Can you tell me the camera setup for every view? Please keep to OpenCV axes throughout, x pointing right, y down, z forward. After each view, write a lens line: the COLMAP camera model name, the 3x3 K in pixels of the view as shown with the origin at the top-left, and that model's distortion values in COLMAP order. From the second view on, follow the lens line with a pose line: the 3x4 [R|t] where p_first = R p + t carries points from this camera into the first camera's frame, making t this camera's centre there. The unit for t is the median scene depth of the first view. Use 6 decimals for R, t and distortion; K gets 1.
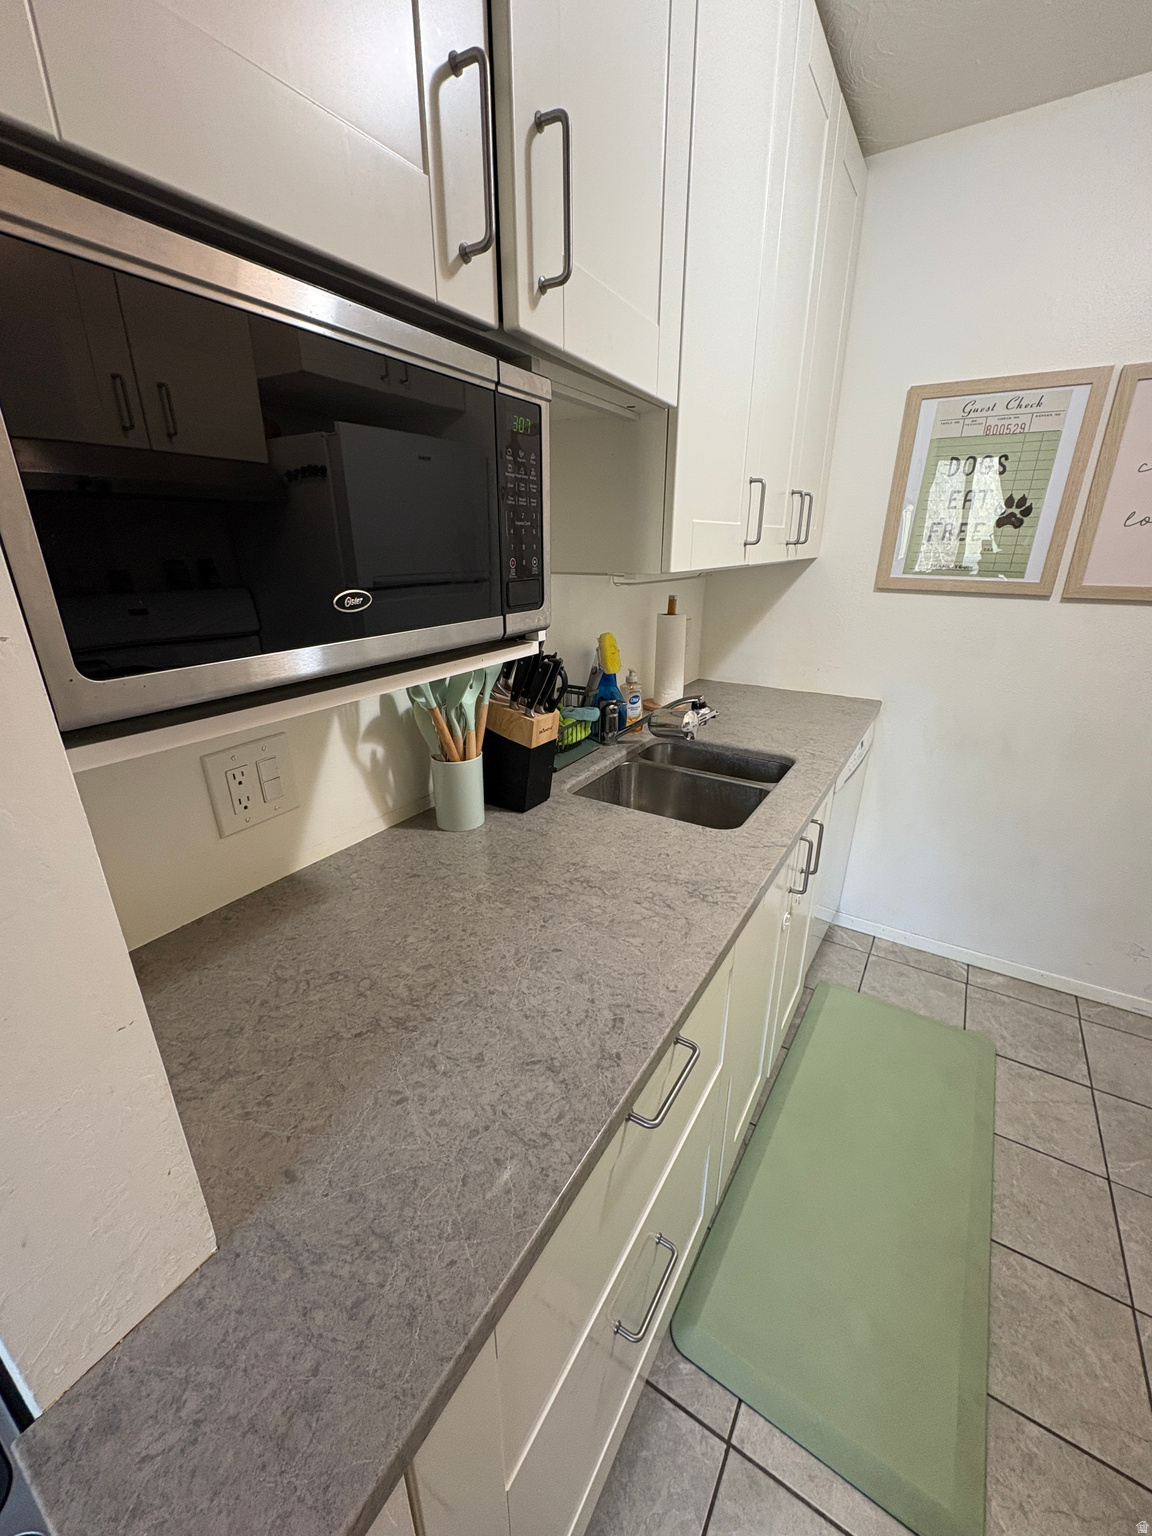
lens RADIAL K [[609.6, 0, 573.6], [0, 609.6, 768.0], [0, 0, 1]] dist [-0.000791, 0.000446]
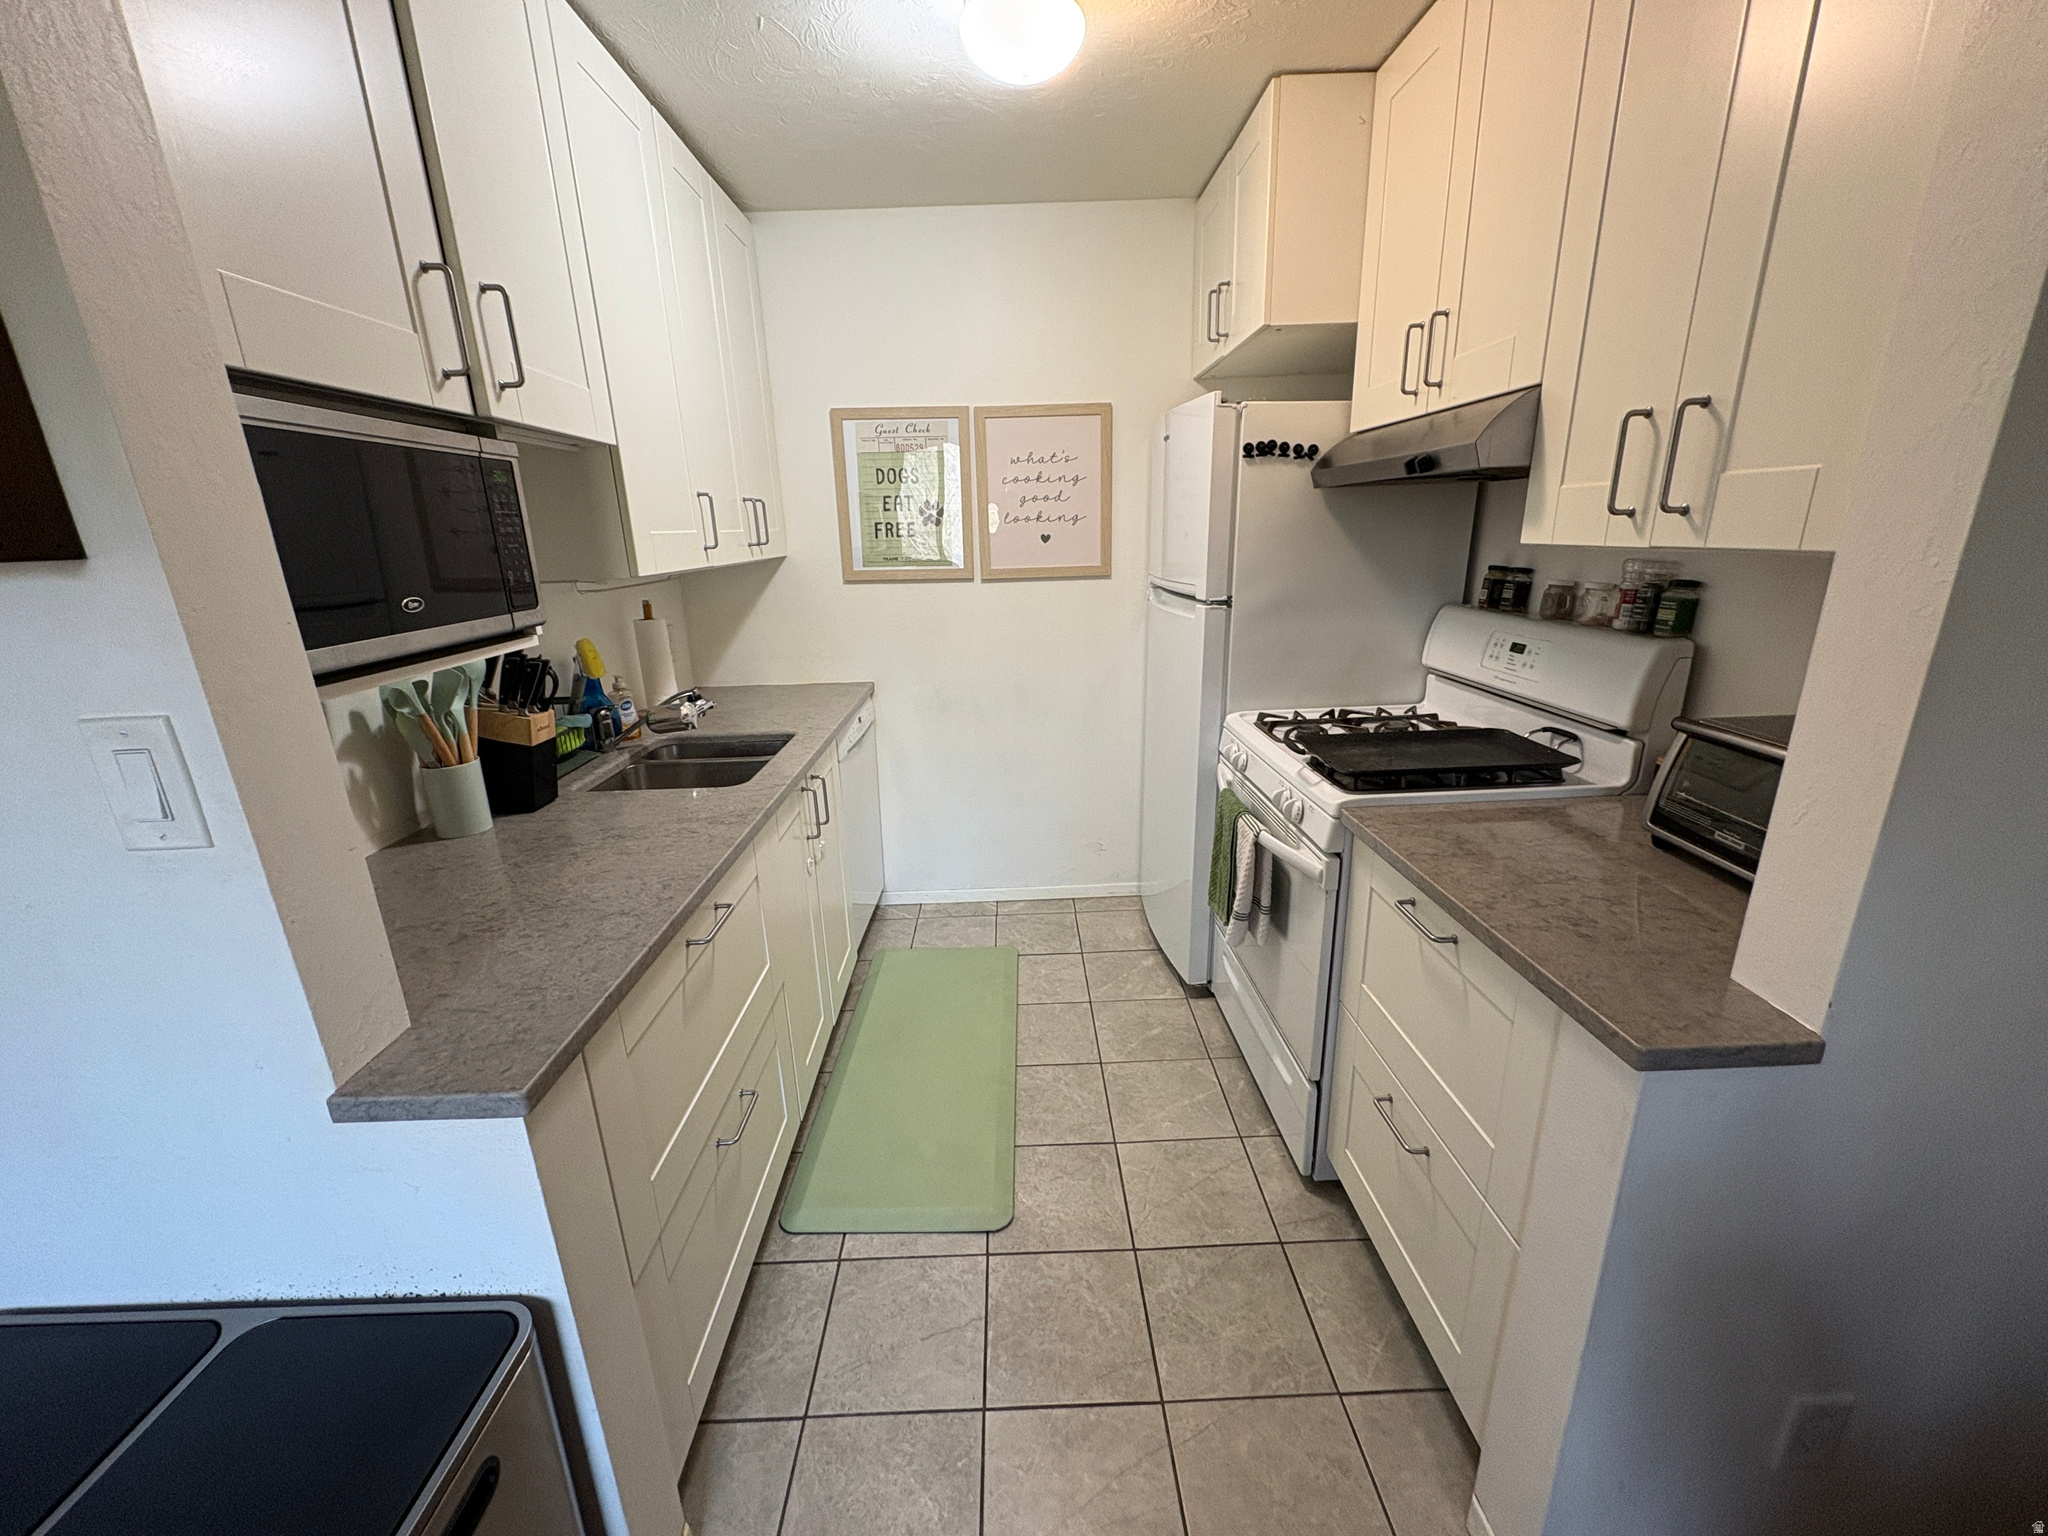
lens RADIAL K [[812.8, 0, 1021.6], [0, 812.8, 770.1], [0, 0, 1]] dist [-0.000791, 0.000446]
pose [[0.834259, -0.179477, 0.521344, -0.104964], [0.216621, 0.976198, -0.010575, 0.210168], [-0.507037, 0.121756, 0.853281, -0.635086]]
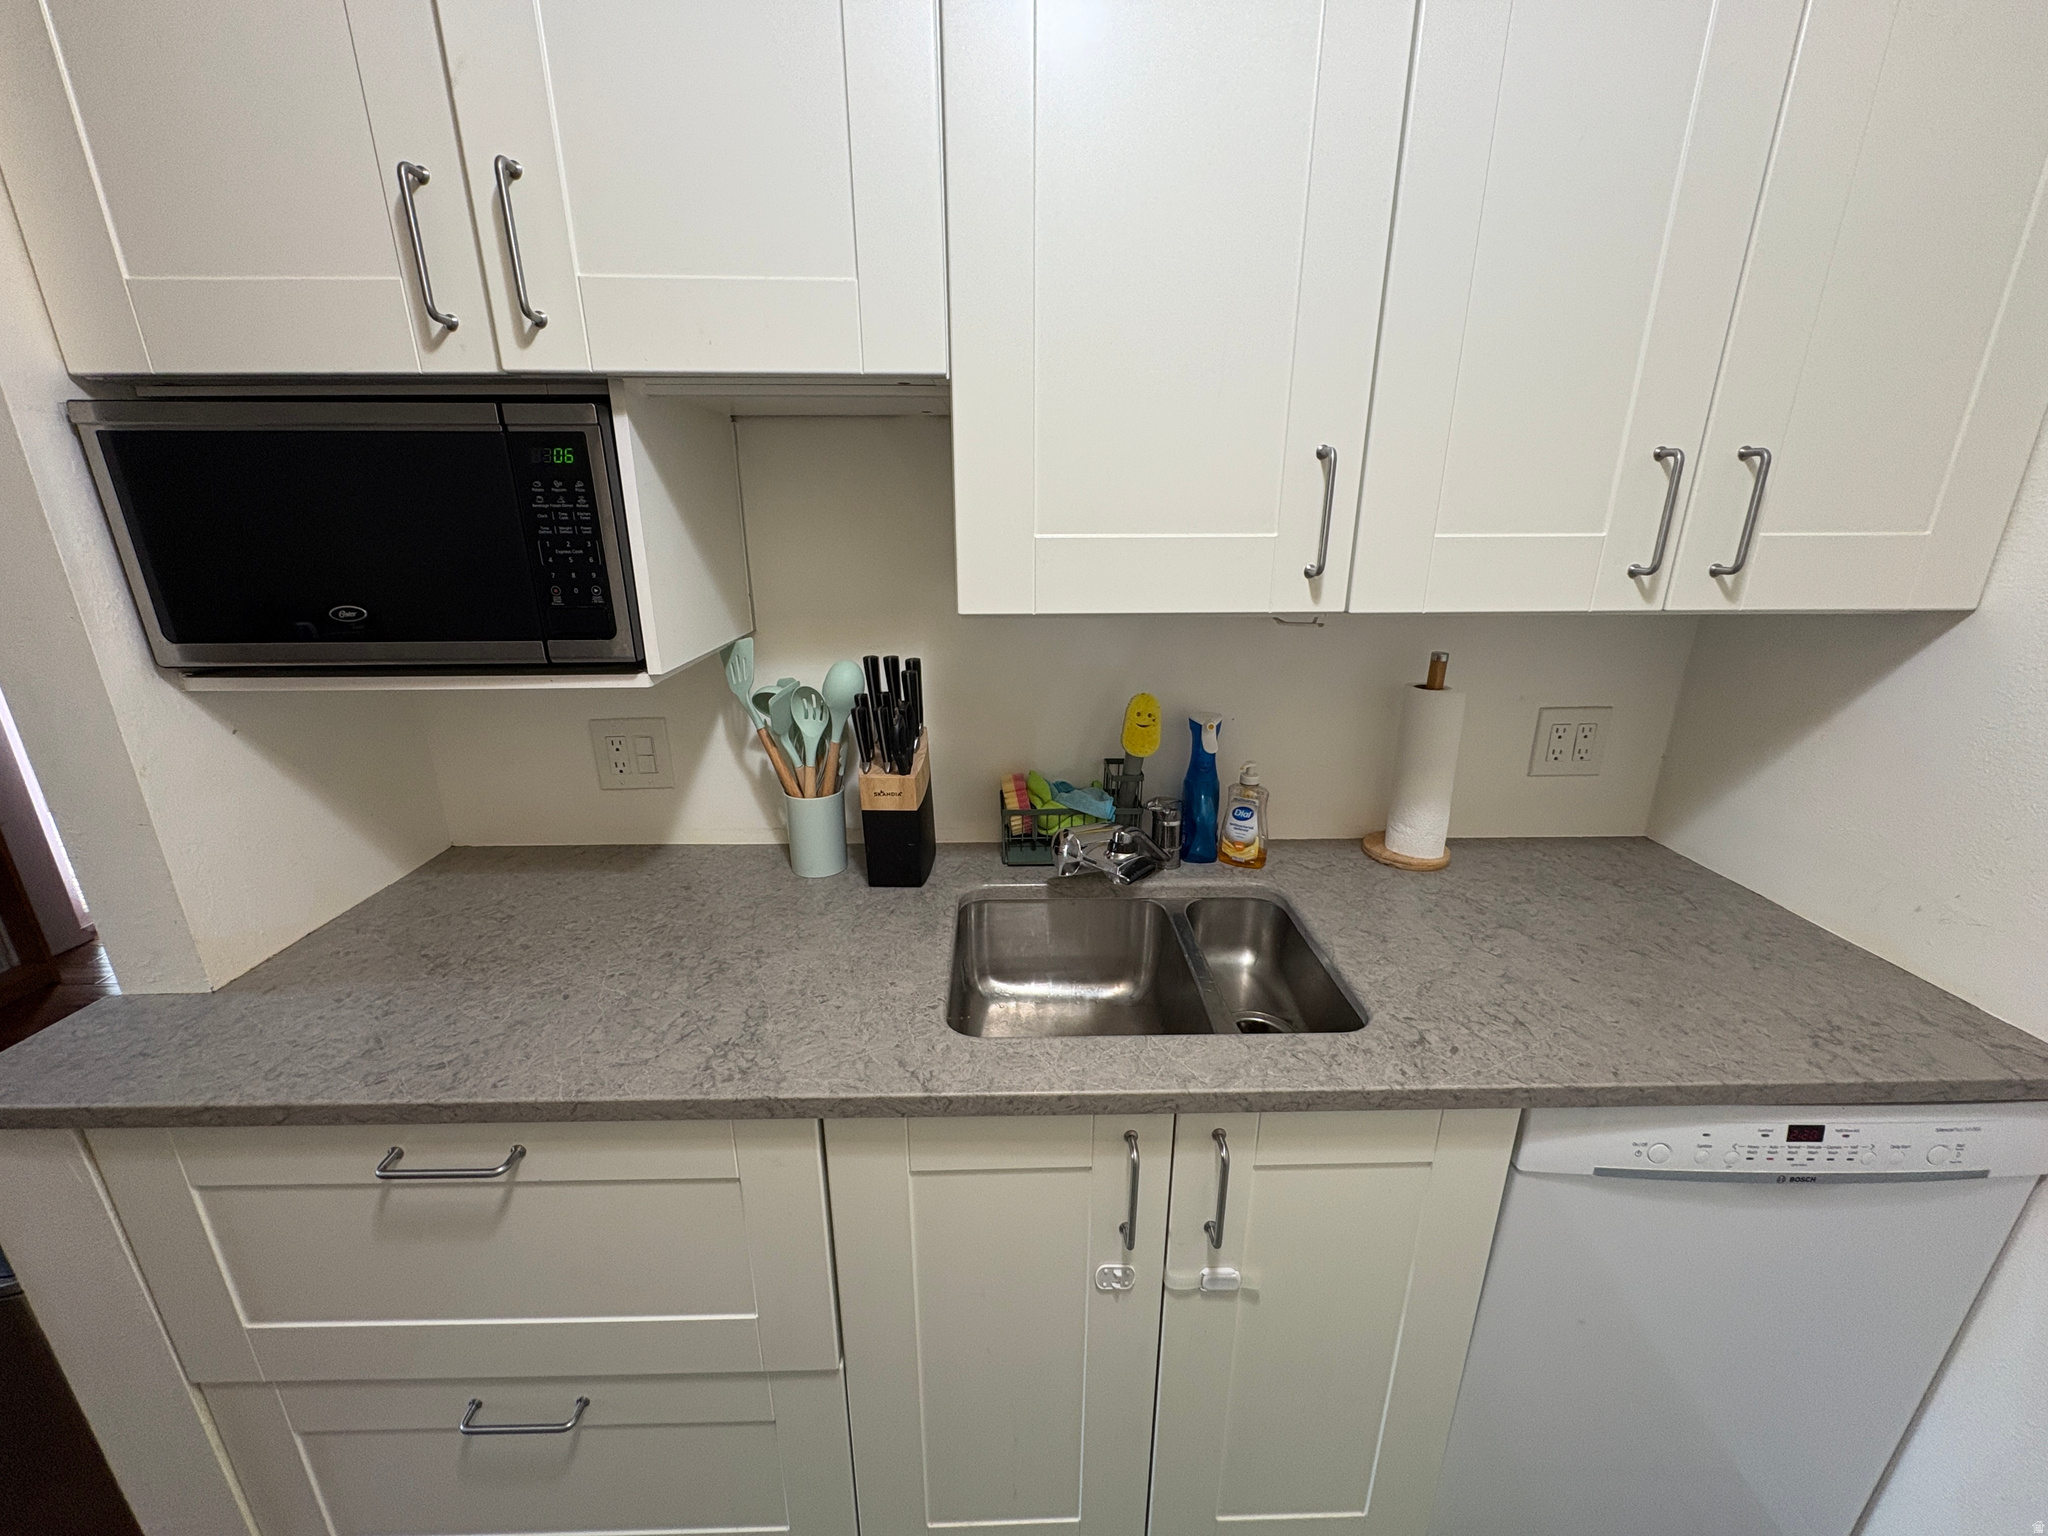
lens RADIAL K [[812.8, 0, 1021.5], [0, 812.8, 768.5], [0, 0, 1]] dist [-0.000791, 0.000446]
pose [[0.553307, 0.256277, -0.792574, 0.885058], [-0.290451, 0.951136, 0.104779, -0.258089], [0.780698, 0.172229, 0.600706, 0.521027]]
